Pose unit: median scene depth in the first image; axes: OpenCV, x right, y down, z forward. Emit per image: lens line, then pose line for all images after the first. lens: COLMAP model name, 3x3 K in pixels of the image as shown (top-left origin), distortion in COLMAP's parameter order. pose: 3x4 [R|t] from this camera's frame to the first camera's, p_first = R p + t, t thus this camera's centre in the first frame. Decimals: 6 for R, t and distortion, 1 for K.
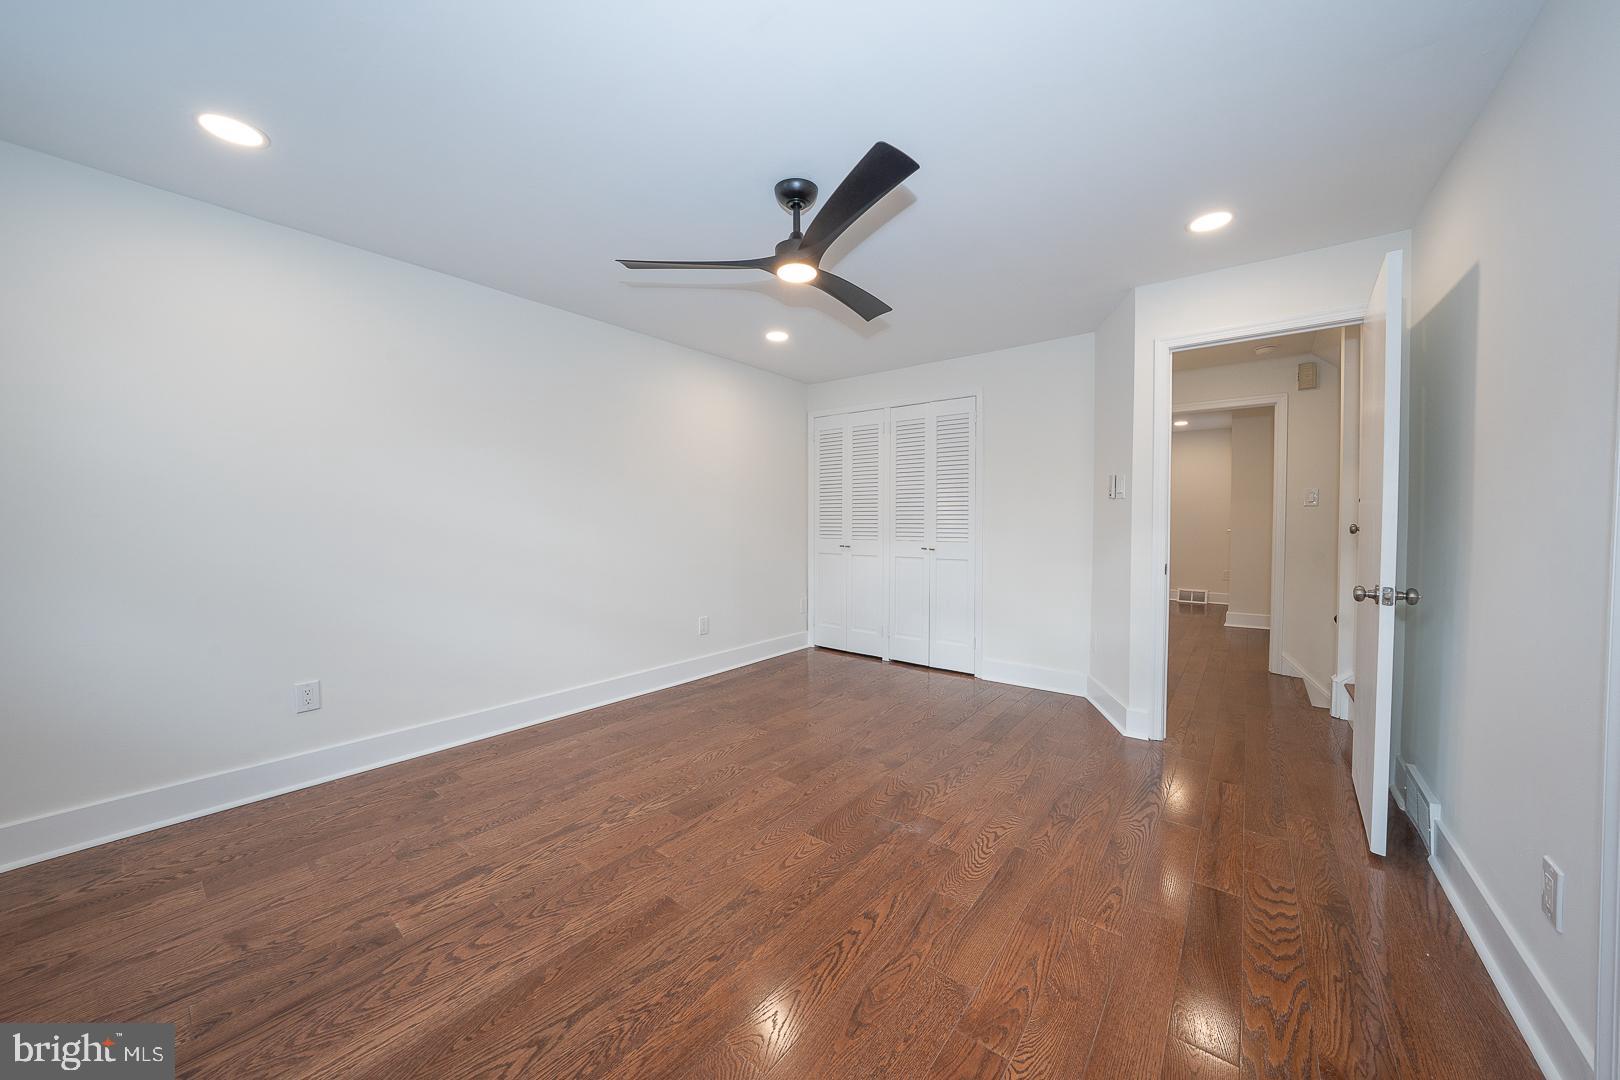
lens RADIAL K [[554.4, 0, 816.1], [0, 554.4, 536.0], [0, 0, 1]] dist [-0.023737, 0.003512]
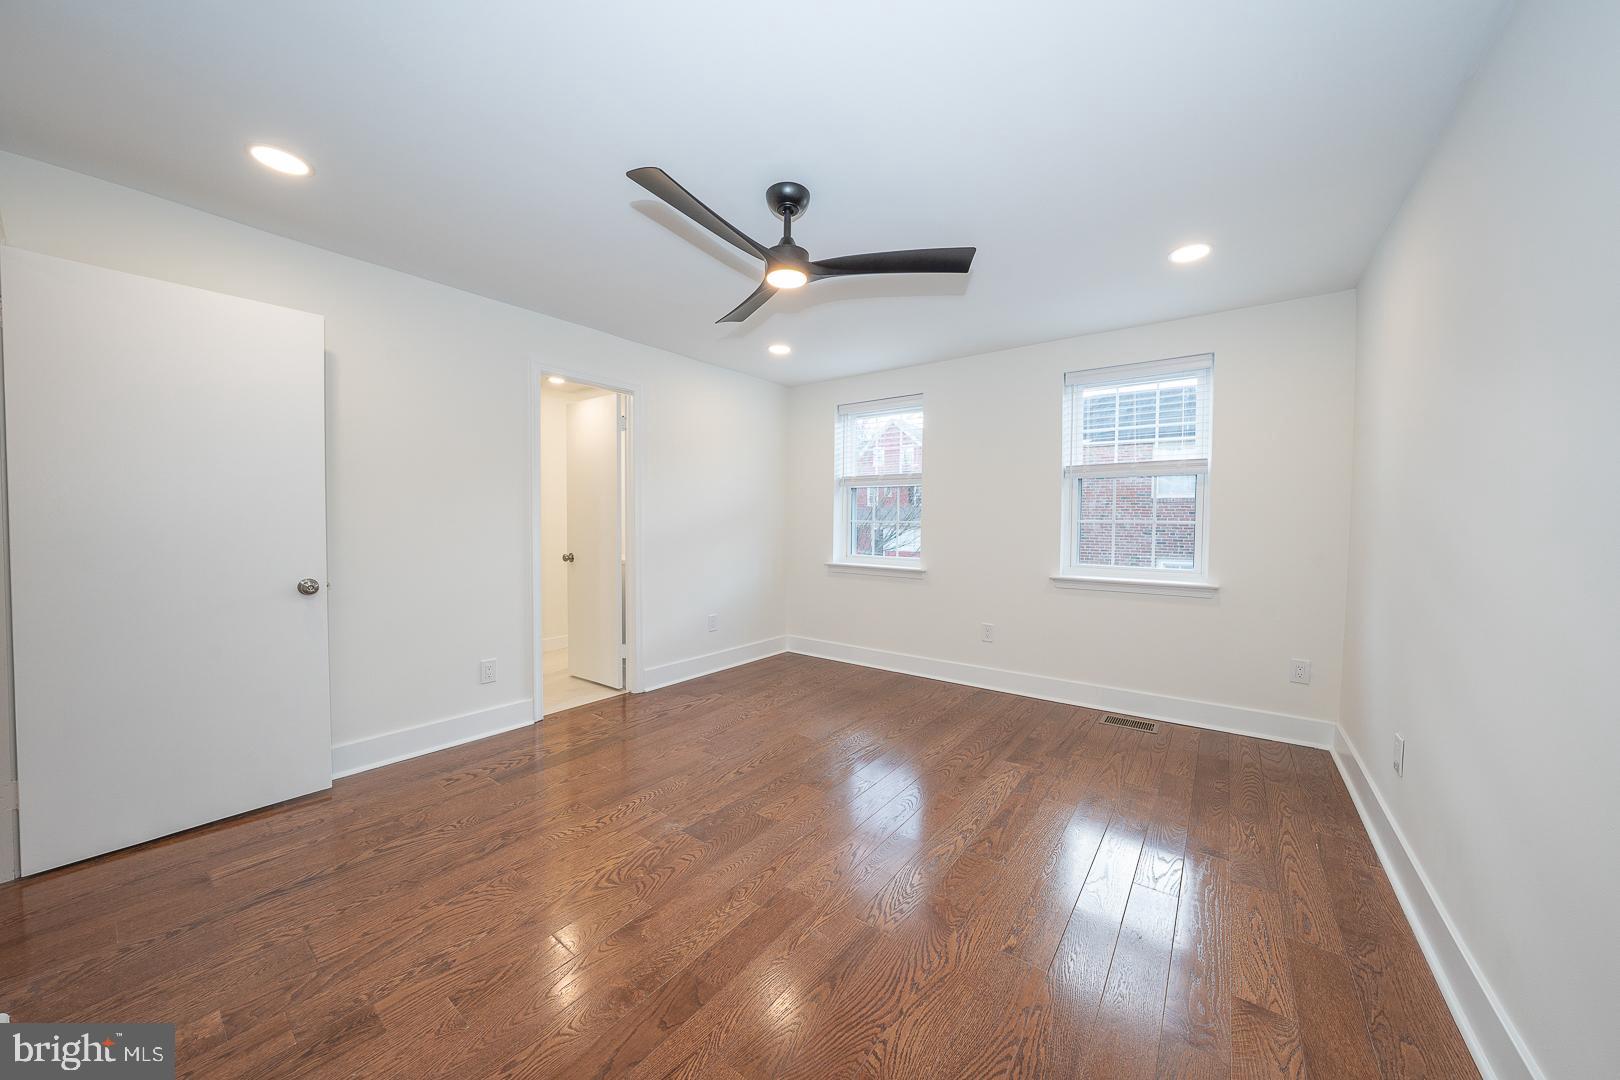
lens RADIAL K [[554.4, 0, 816.1], [0, 554.4, 536.0], [0, 0, 1]] dist [-0.023737, 0.003512]
pose [[-0.999681, -0.005825, -0.024562, -0.065109], [-0.007161, 0.998478, 0.054685, -0.071667], [0.024207, 0.054843, -0.998202, 2.006145]]
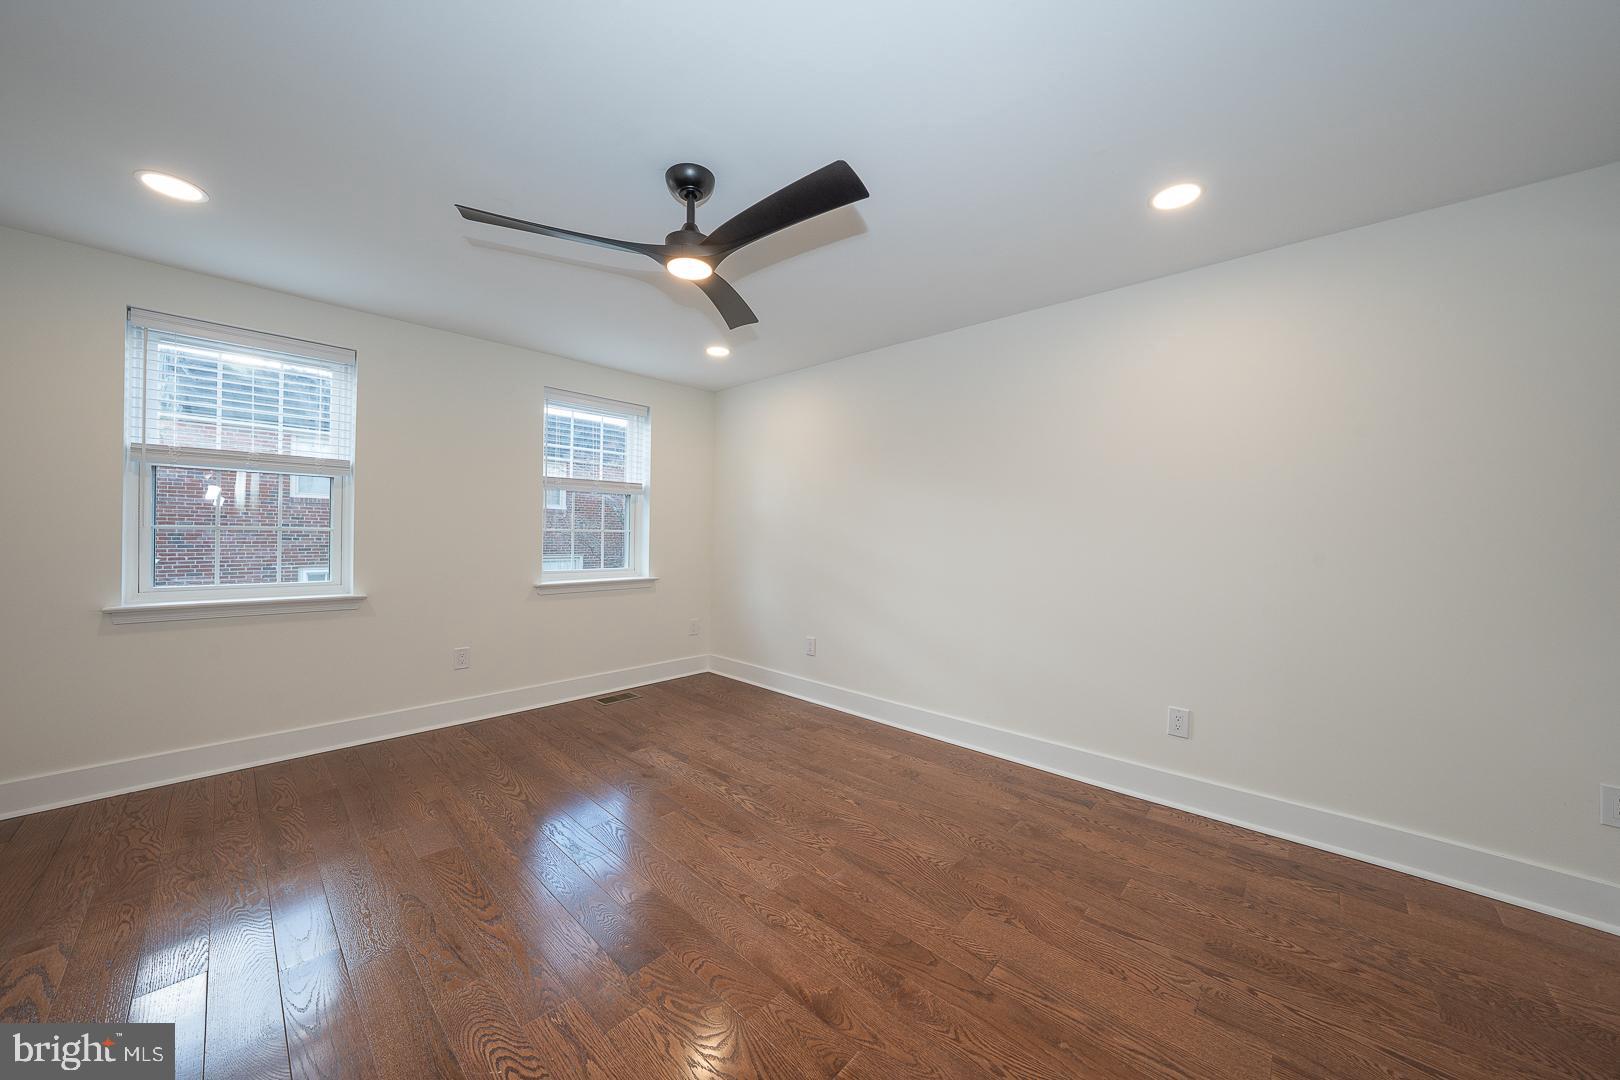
lens RADIAL K [[558.9, 0, 807.5], [0, 558.9, 532.3], [0, 0, 1]] dist [-0.015567, 0.000001]
pose [[-0.086794, -0.004501, -0.996216, 0.851010], [-0.038875, 0.999243, -0.001128, -0.051576], [0.995468, 0.038630, -0.086903, 1.285115]]
